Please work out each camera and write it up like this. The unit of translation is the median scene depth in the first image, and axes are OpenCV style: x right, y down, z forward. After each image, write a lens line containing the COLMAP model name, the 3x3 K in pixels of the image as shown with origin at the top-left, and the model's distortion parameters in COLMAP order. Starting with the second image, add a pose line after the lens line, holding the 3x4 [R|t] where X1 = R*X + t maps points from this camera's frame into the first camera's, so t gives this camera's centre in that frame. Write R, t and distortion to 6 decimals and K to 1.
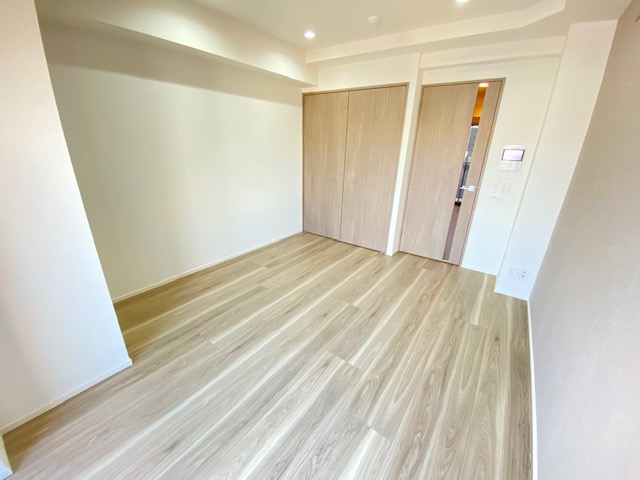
lens RADIAL K [[258.6, 0, 317.0], [0, 258.6, 239.0], [0, 0, 1]] dist [-0.020517, -0.003431]
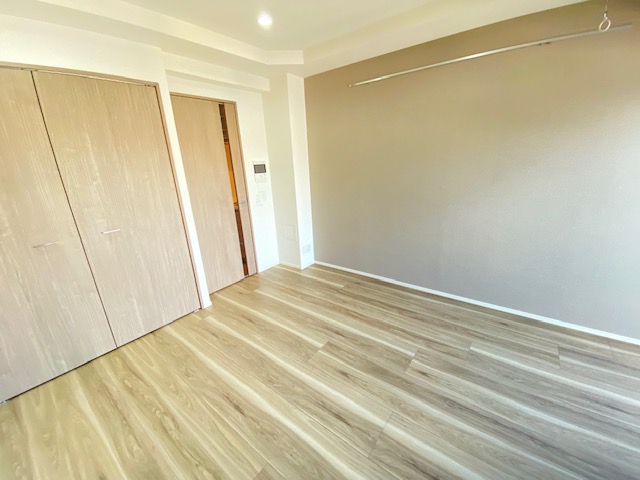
lens RADIAL K [[258.6, 0, 317.3], [0, 258.6, 238.4], [0, 0, 1]] dist [-0.020517, -0.003431]
pose [[0.037511, -0.320171, 0.946617, -0.582165], [0.397233, 0.874002, 0.279870, -0.317464], [-0.916951, 0.365529, 0.159968, 0.799431]]
